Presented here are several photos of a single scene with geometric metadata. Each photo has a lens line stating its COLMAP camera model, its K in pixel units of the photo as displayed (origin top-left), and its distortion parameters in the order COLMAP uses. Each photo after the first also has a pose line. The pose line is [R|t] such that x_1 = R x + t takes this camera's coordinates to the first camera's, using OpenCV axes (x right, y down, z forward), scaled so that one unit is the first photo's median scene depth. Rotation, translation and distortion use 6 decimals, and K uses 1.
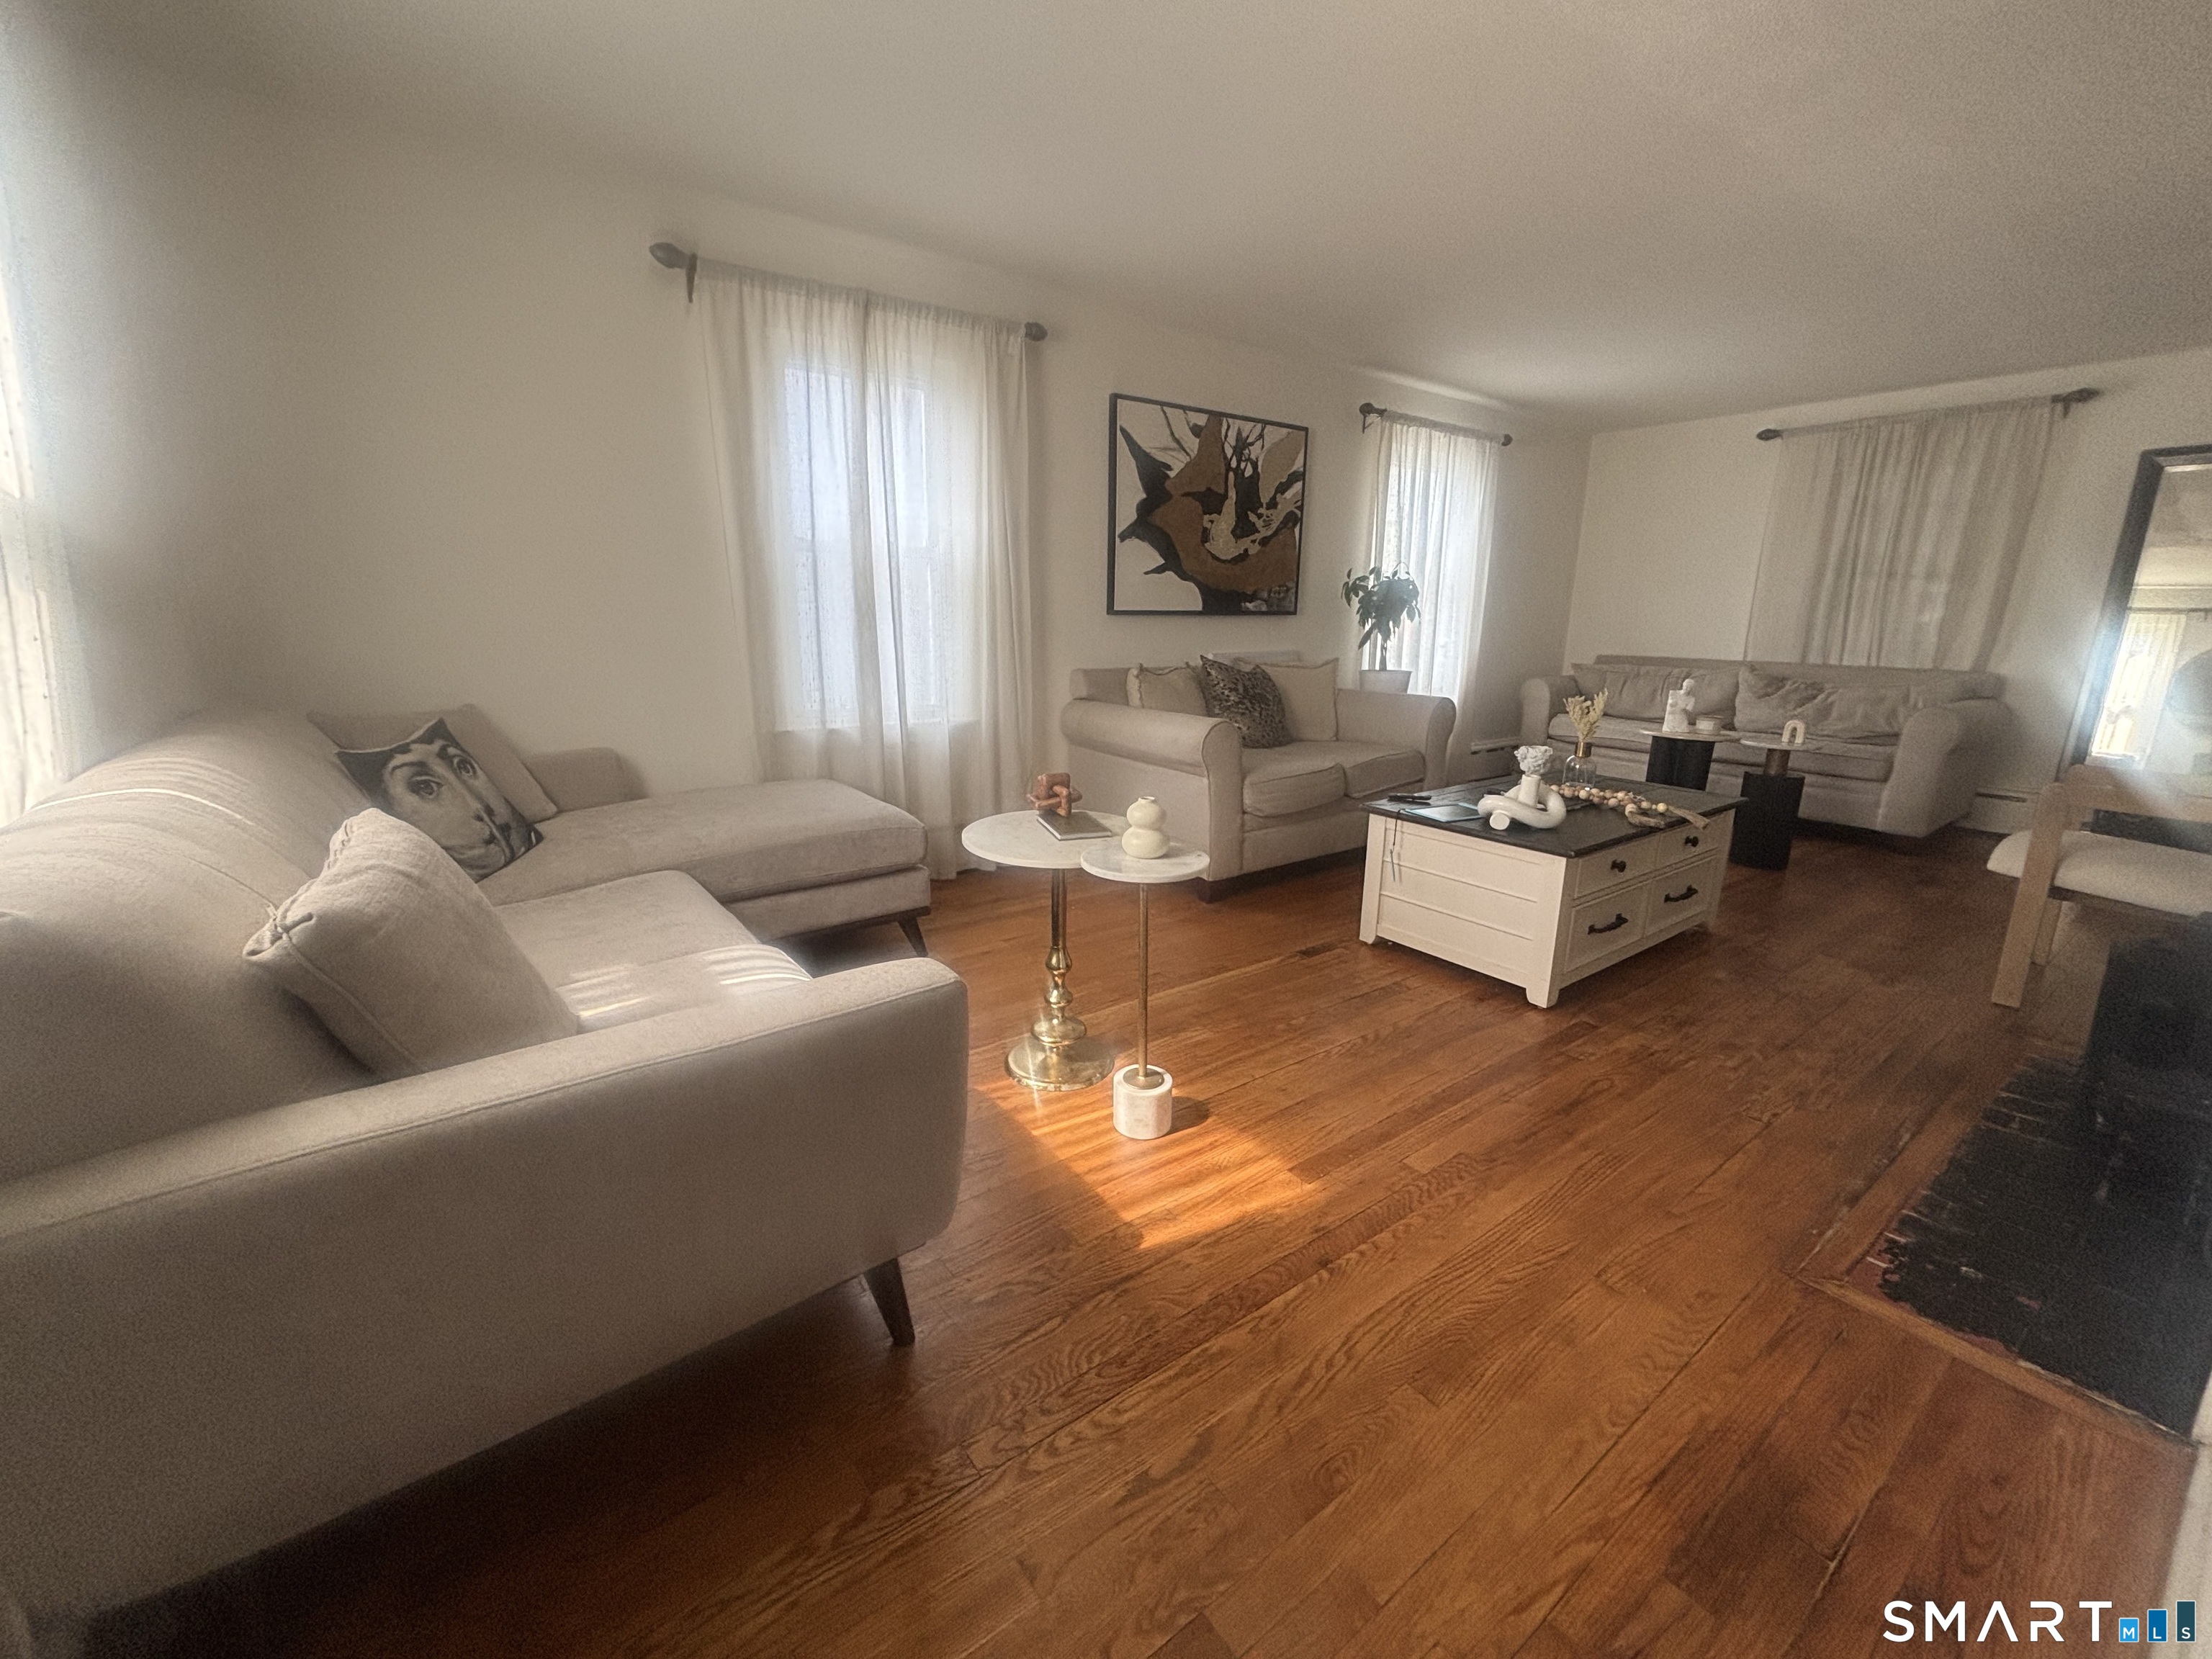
lens RADIAL K [[879.4, 0, 1088.9], [0, 879.4, 833.3], [0, 0, 1]] dist [-0.009637, -0.000886]
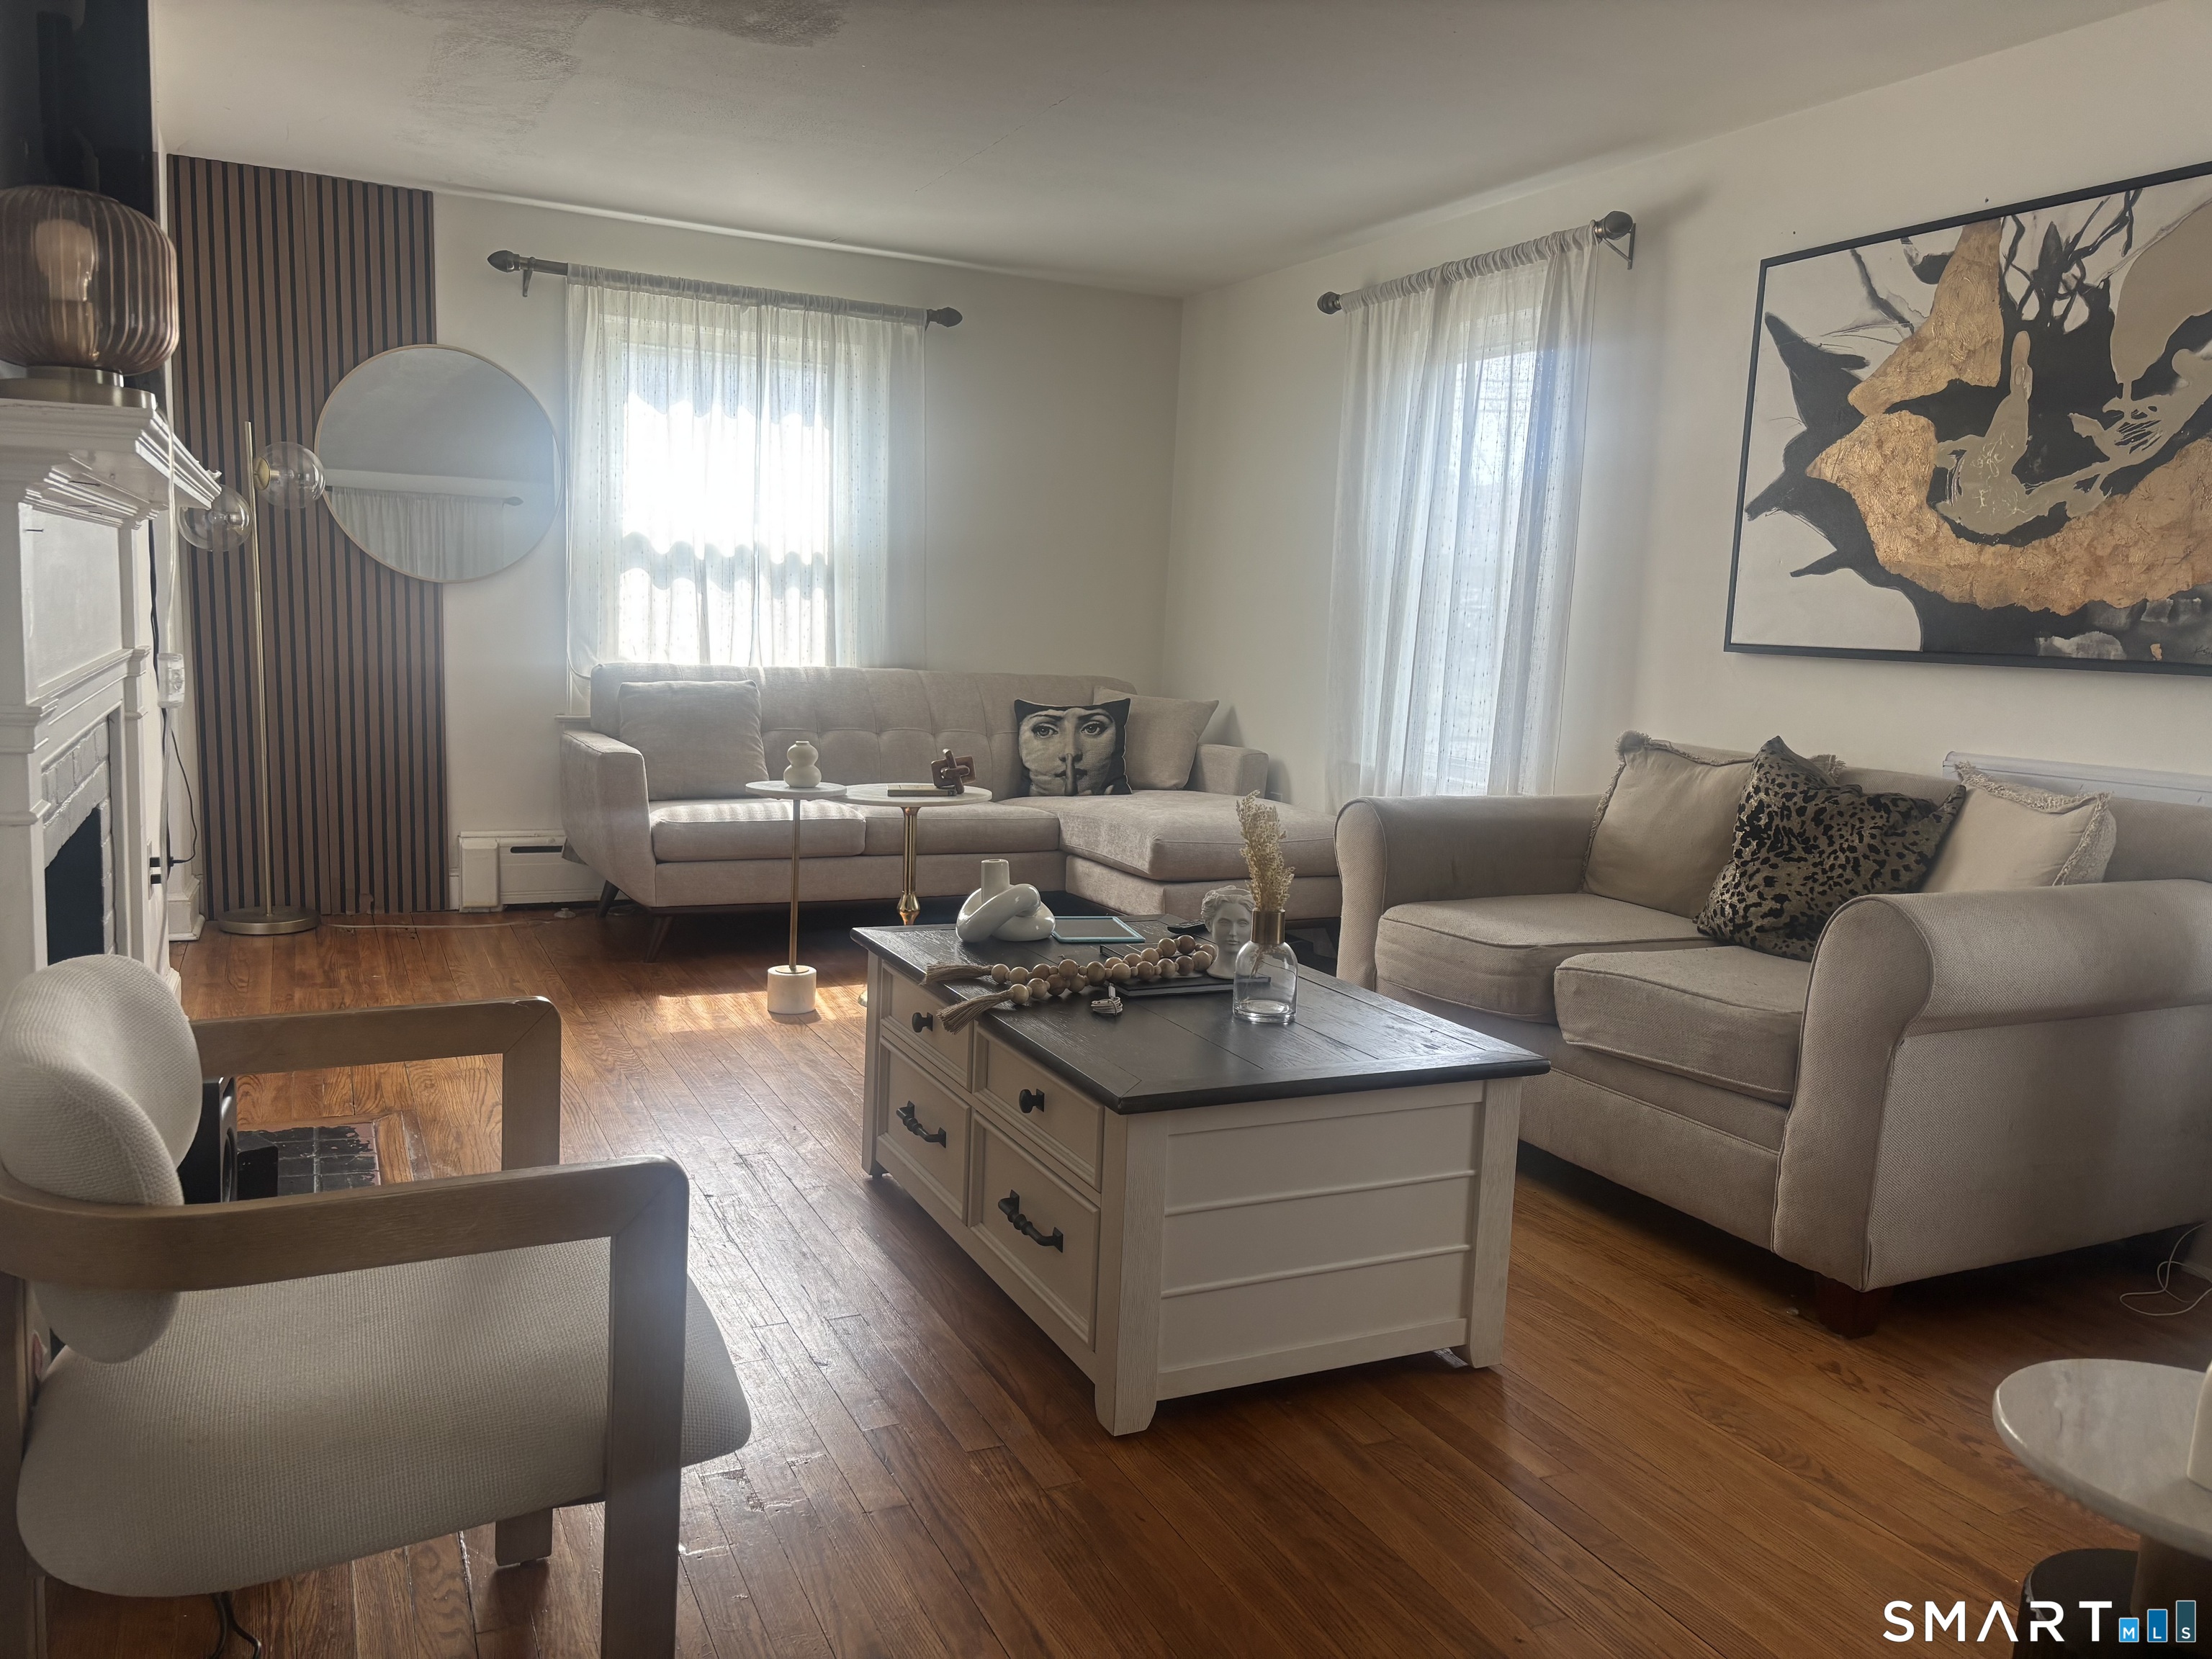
lens RADIAL K [[1670.9, 0, 1103.9], [0, 1670.9, 844.6], [0, 0, 1]] dist [0.053646, -0.058933]
pose [[-0.164365, 0.129533, -0.977857, 1.280043], [-0.273404, 0.946517, 0.171337, -0.238396], [0.947752, 0.295512, -0.120159, 0.908970]]
